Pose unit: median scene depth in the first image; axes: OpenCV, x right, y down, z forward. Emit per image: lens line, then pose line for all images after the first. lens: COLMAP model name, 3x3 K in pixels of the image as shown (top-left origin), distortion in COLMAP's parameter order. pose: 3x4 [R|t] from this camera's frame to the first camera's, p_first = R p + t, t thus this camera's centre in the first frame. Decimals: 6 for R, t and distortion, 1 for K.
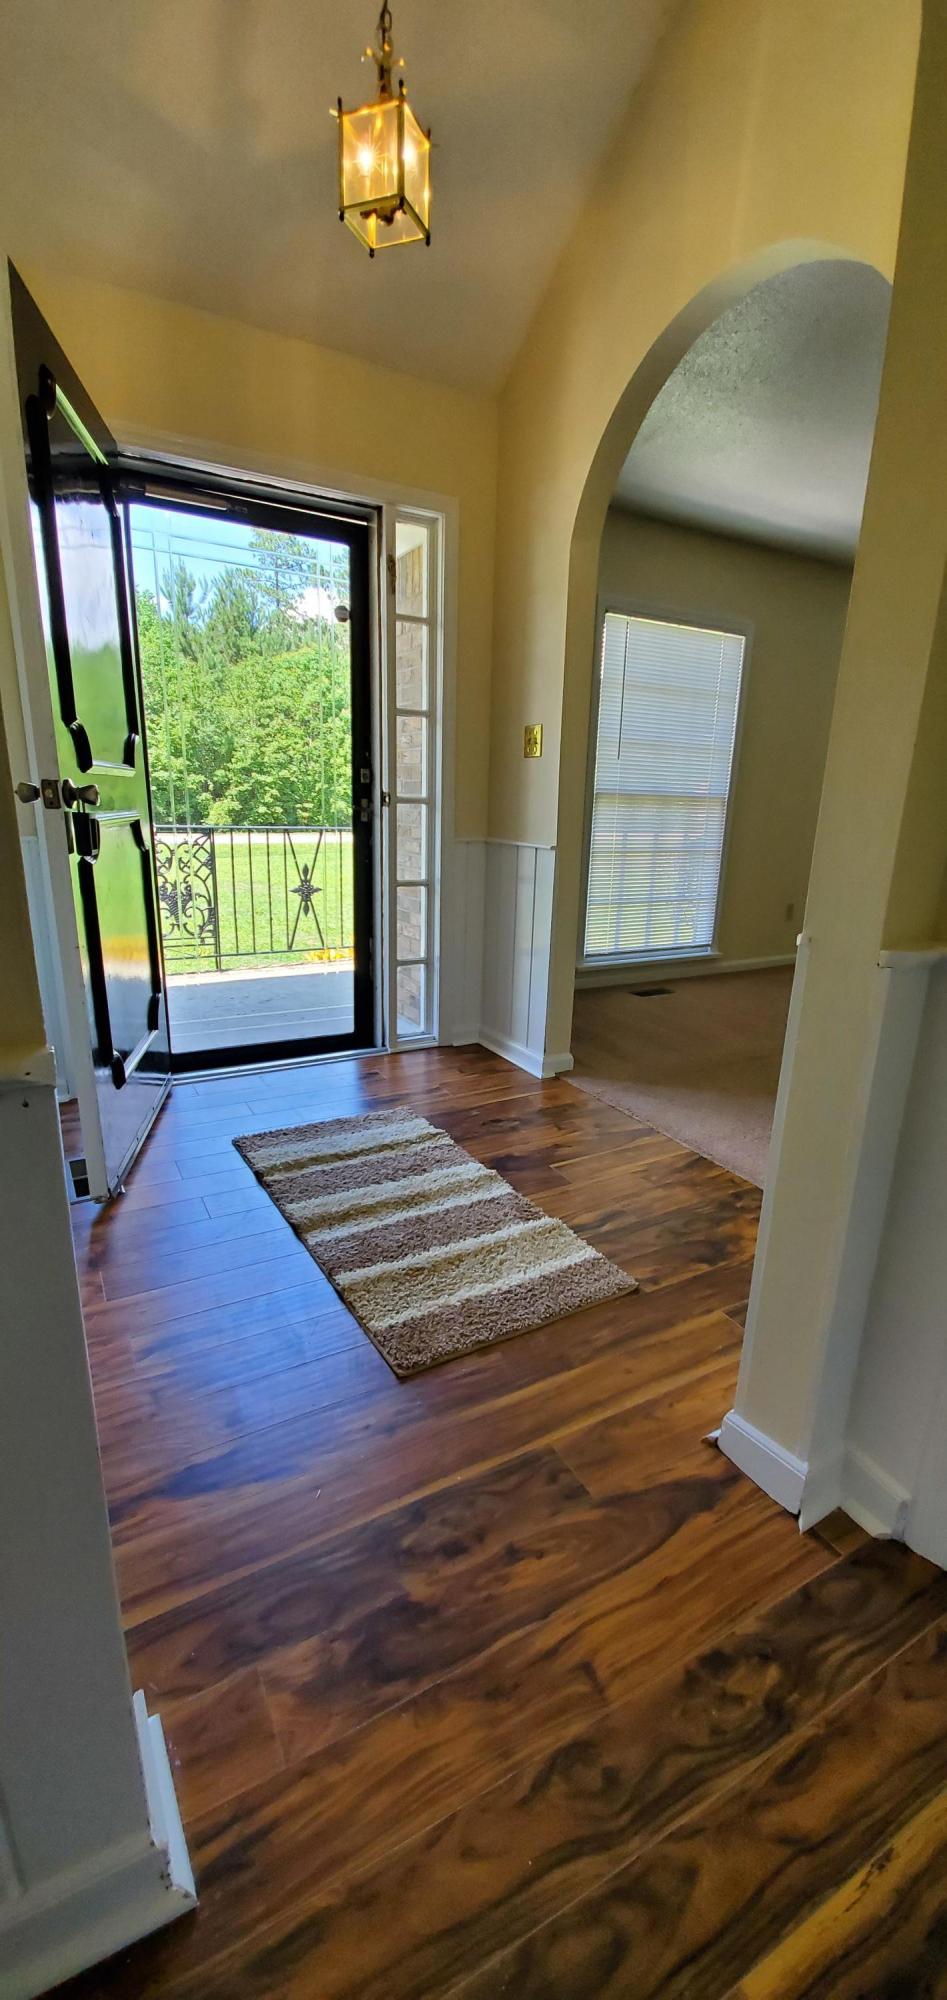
lens RADIAL K [[791.3, 0, 462.0], [0, 791.3, 1001.5], [0, 0, 1]] dist [0.001399, -0.008930]
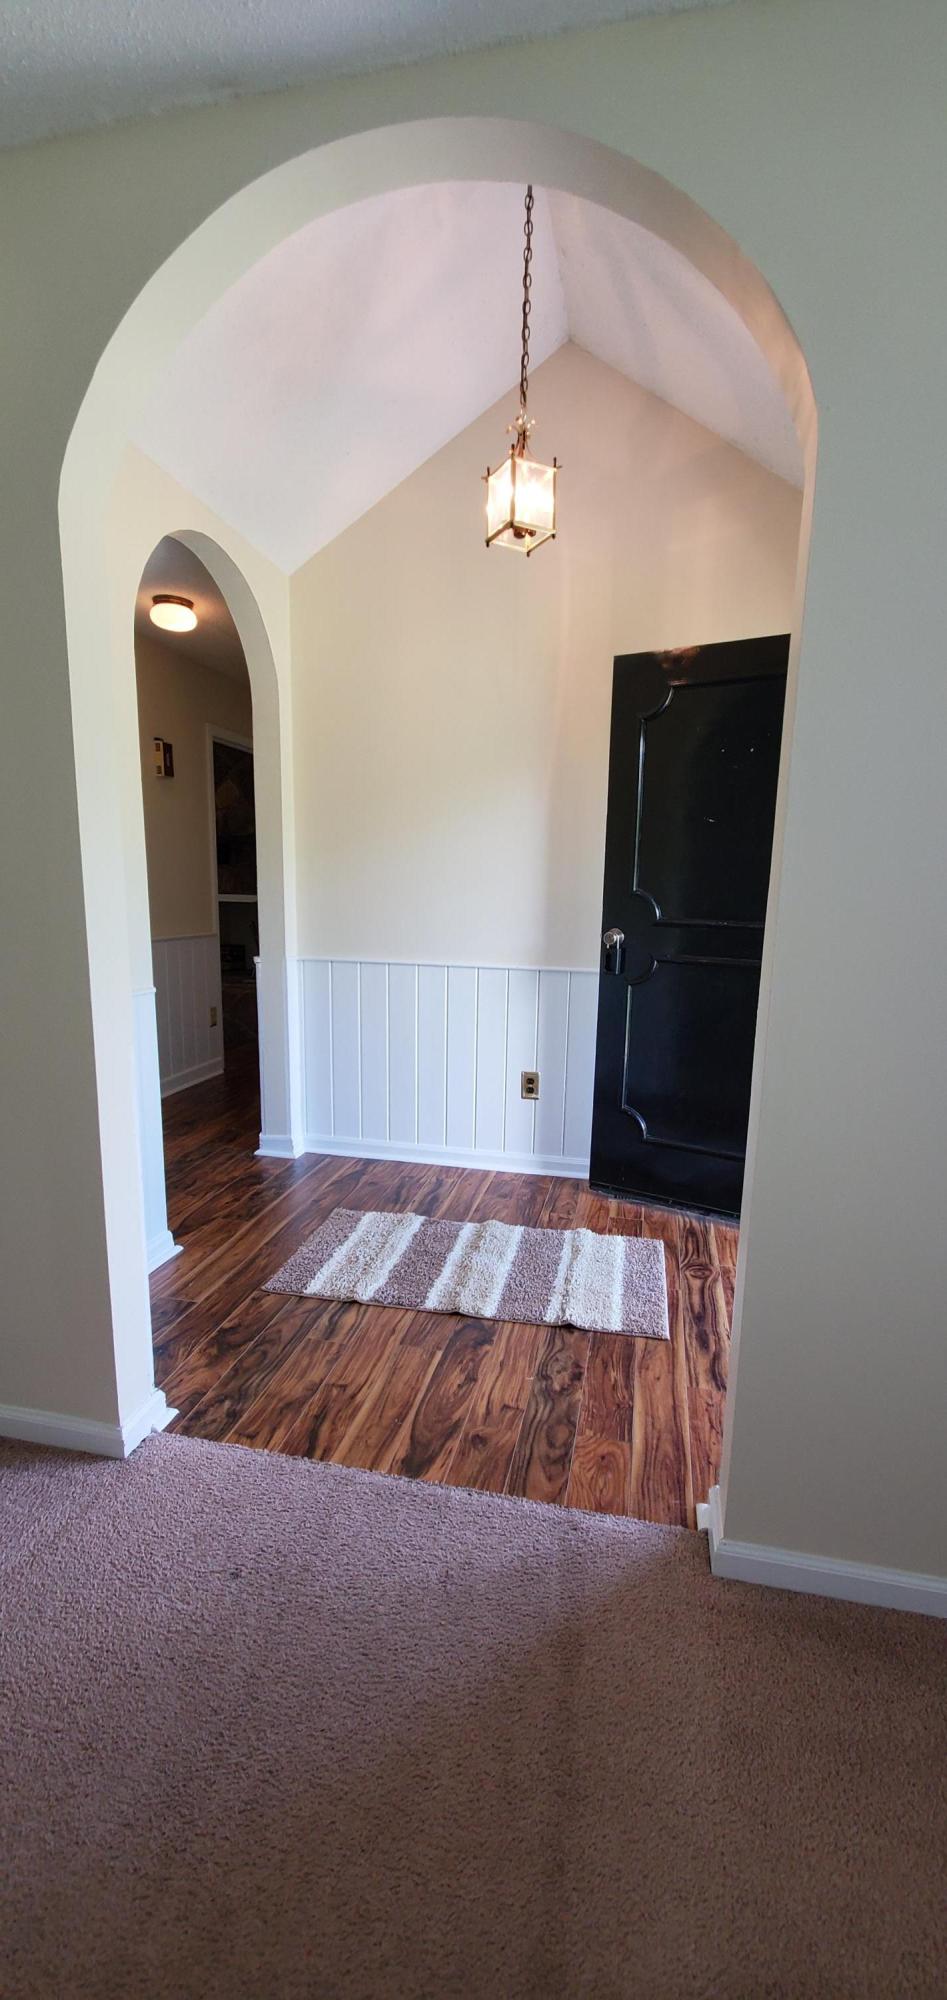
lens RADIAL K [[791.3, 0, 471.0], [0, 791.3, 1010.6], [0, 0, 1]] dist [0.001399, -0.008930]
pose [[-0.659550, 0.065710, -0.748783, 0.832183], [-0.236147, 0.927619, 0.289409, -0.462187], [0.713603, 0.367702, -0.596294, 1.635176]]
